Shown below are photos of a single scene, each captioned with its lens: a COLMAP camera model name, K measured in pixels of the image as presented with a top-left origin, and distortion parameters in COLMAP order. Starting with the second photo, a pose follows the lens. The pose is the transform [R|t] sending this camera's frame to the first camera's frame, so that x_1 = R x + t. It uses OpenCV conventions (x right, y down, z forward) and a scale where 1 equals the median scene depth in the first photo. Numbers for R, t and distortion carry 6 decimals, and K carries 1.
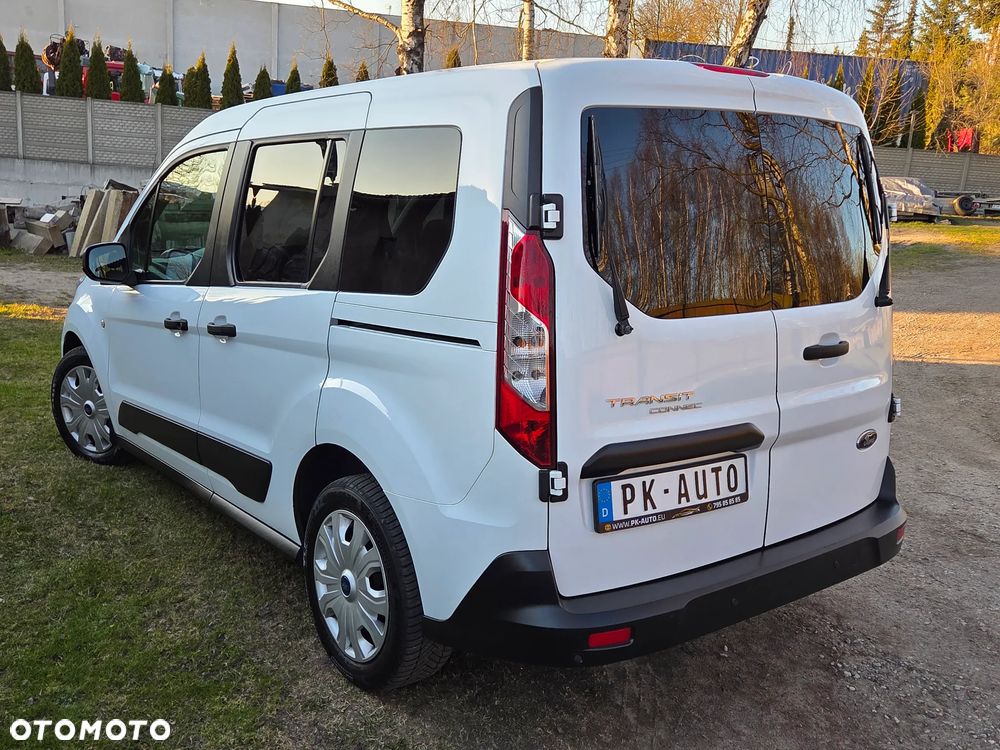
lens RADIAL K [[1001.9, 0, 506.2], [0, 1001.9, 365.1], [0, 0, 1]] dist [0.051595, 0.000000]
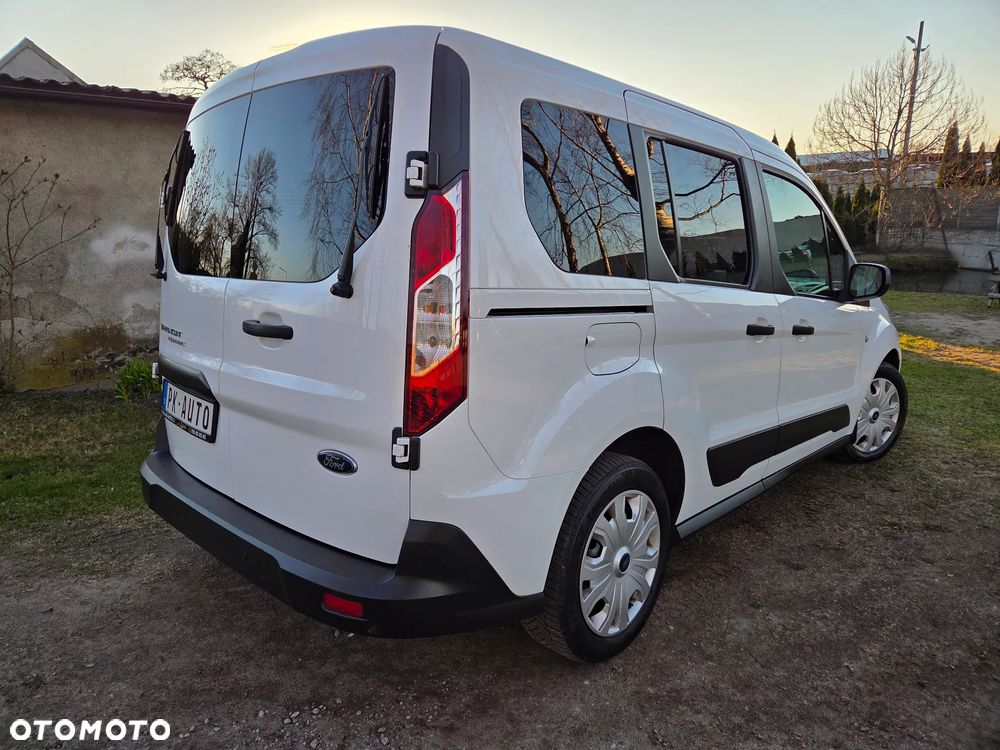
lens RADIAL K [[675.2, 0, 497.9], [0, 675.2, 366.0], [0, 0, 1]] dist [0.072206, -0.061459]
pose [[0.144419, 0.146140, -0.978666, 0.980464], [-0.187983, 0.975075, 0.117863, -0.096781], [0.971497, 0.166951, 0.168291, 1.117590]]
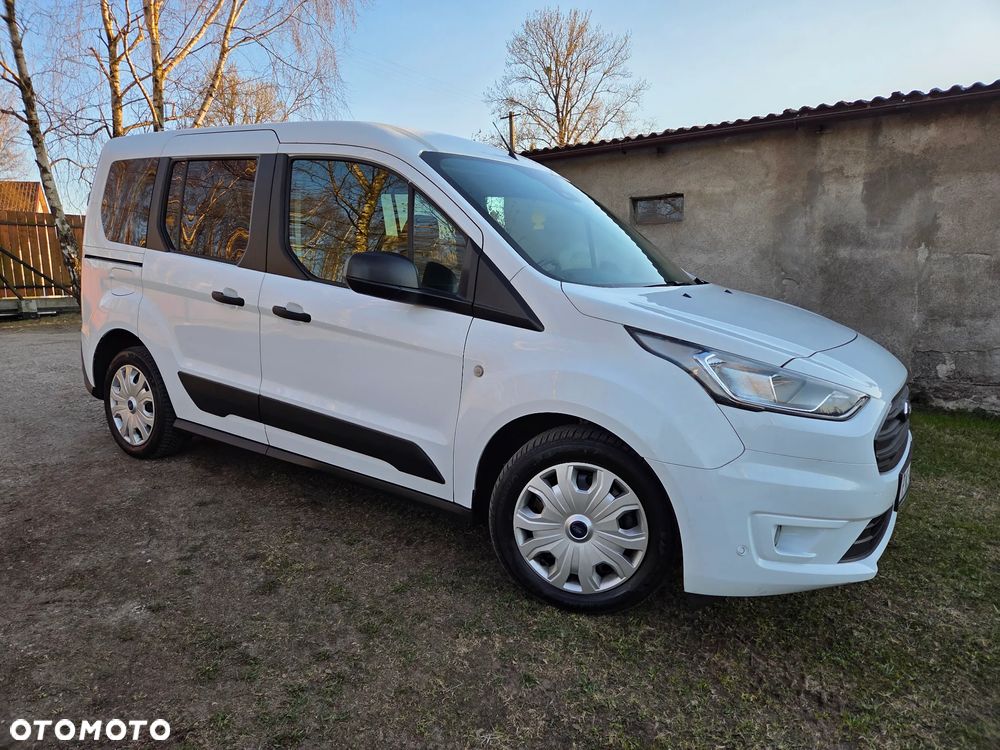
lens RADIAL K [[675.2, 0, 501.5], [0, 675.2, 373.7], [0, 0, 1]] dist [0.072206, -0.061459]
pose [[-0.949087, -0.003259, -0.314996, 0.054549], [-0.113553, 0.936260, 0.332449, -0.407637], [0.293835, 0.351292, -0.888963, 2.764061]]
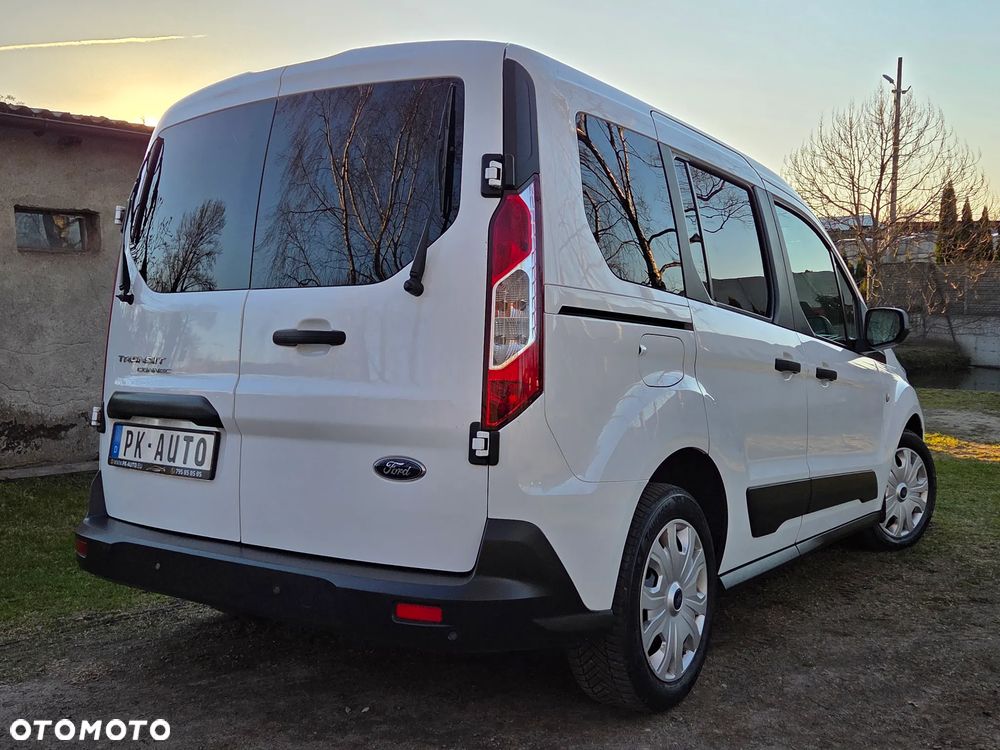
lens RADIAL K [[1001.9, 0, 508.2], [0, 1001.9, 362.8], [0, 0, 1]] dist [0.051595, 0.000000]
pose [[0.296433, -0.003746, -0.955046, 1.209535], [-0.178025, 0.982249, -0.059110, 0.027411], [0.938315, 0.187544, 0.290504, 0.923071]]
